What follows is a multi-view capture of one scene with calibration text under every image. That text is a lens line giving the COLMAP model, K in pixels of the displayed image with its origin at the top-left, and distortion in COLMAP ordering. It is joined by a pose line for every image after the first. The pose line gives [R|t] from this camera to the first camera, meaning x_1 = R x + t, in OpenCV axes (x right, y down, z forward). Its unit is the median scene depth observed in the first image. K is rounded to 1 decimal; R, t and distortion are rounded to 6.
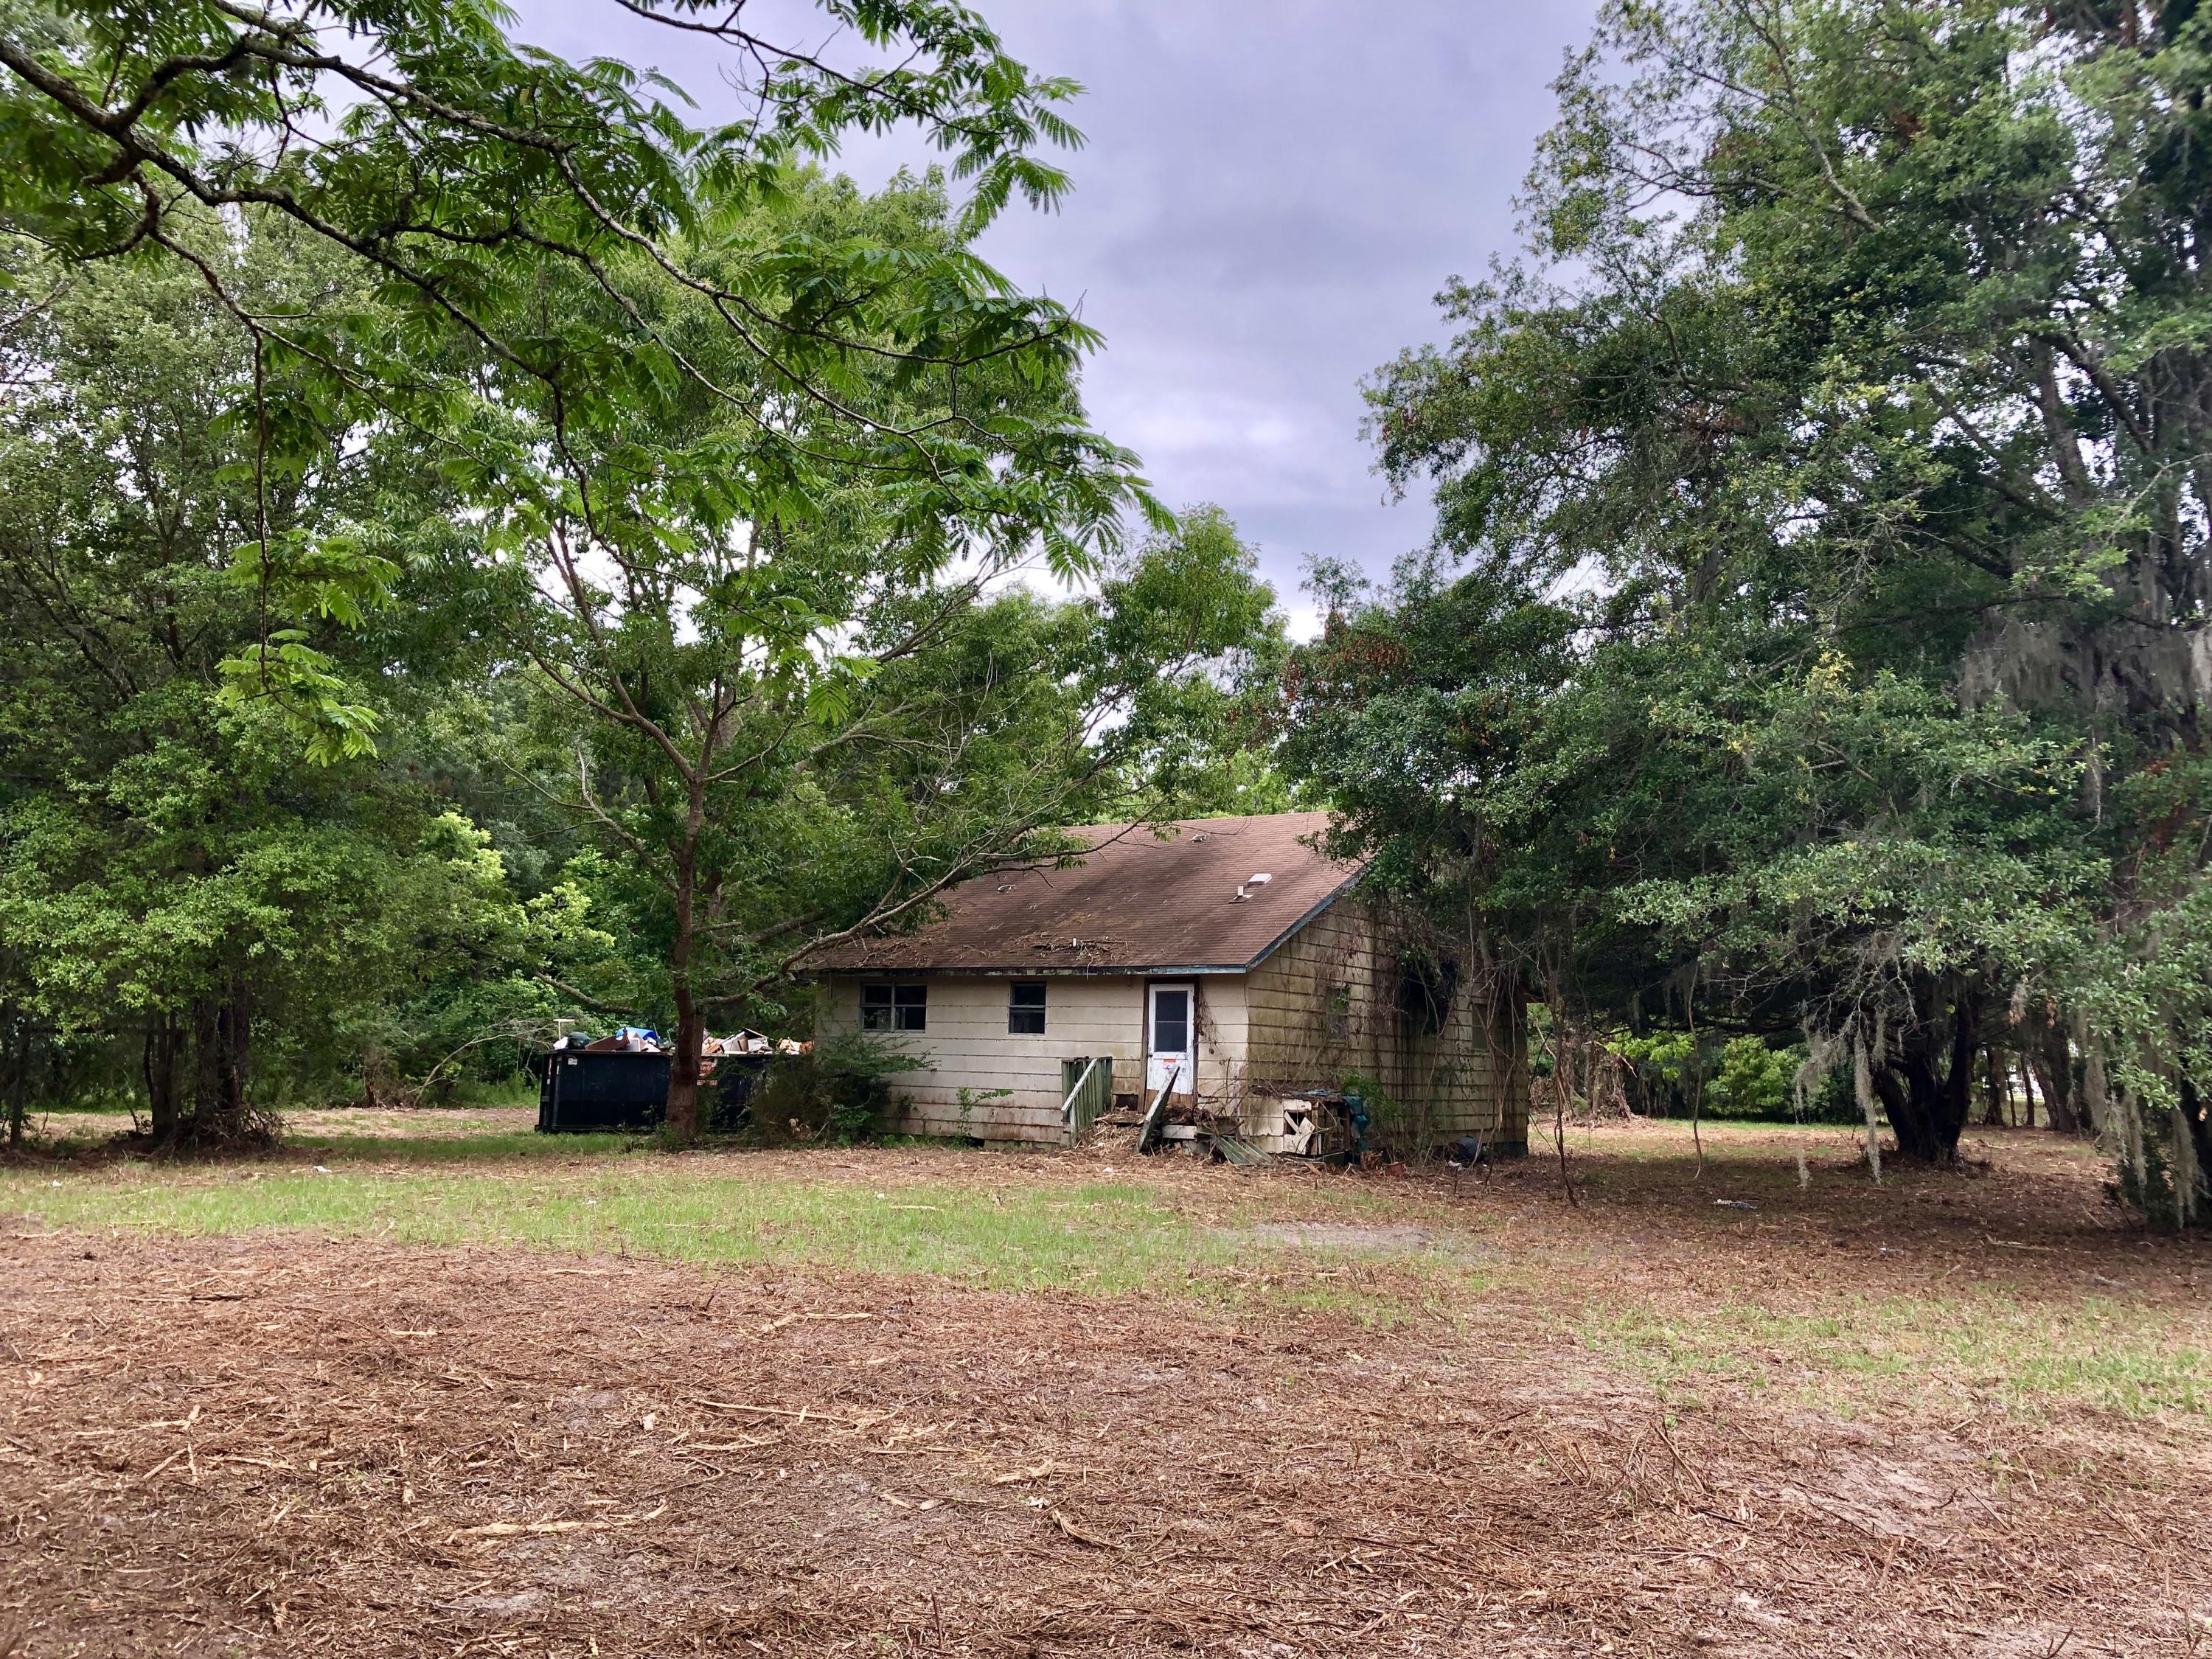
lens RADIAL K [[1737.6, 0, 1129.1], [0, 1737.6, 809.1], [0, 0, 1]] dist [0.048567, -0.089535]
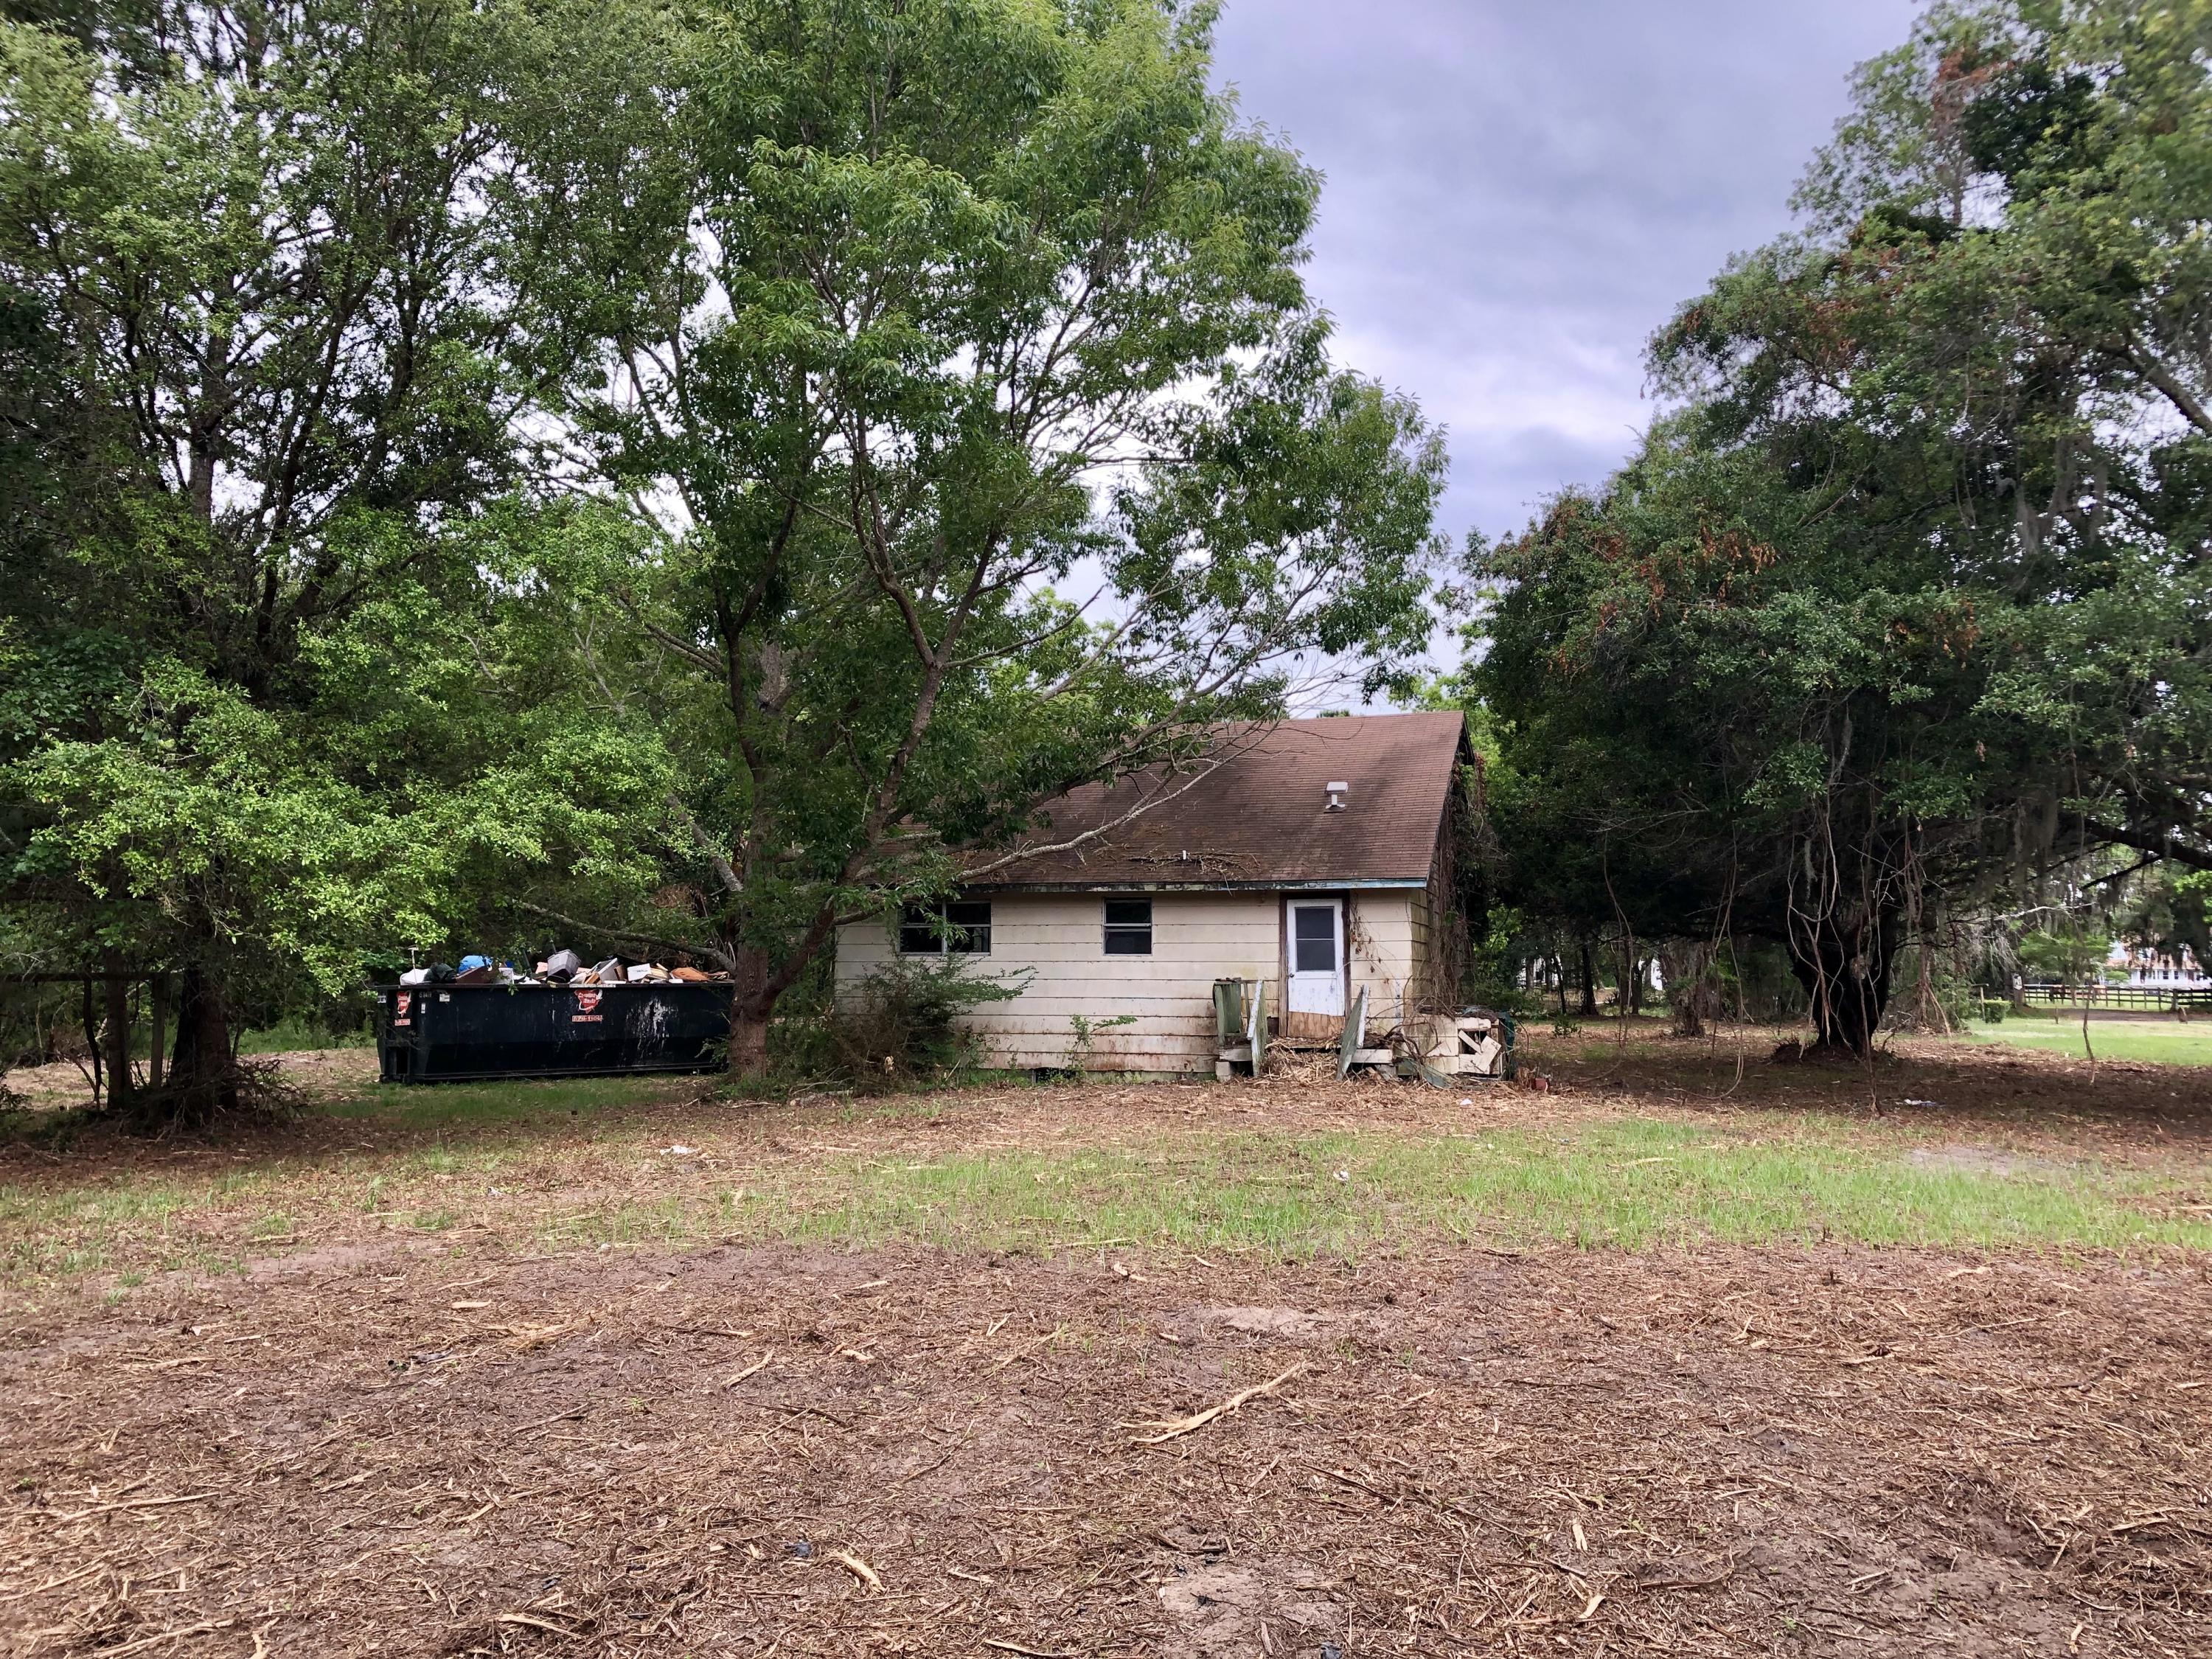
lens RADIAL K [[1737.6, 0, 1129.1], [0, 1737.6, 809.1], [0, 0, 1]] dist [0.048567, -0.089535]
pose [[0.945880, 0.006693, 0.324447, -0.366641], [-0.023626, 0.998554, 0.048280, 0.009314], [-0.323655, -0.053333, 0.944671, 0.148299]]
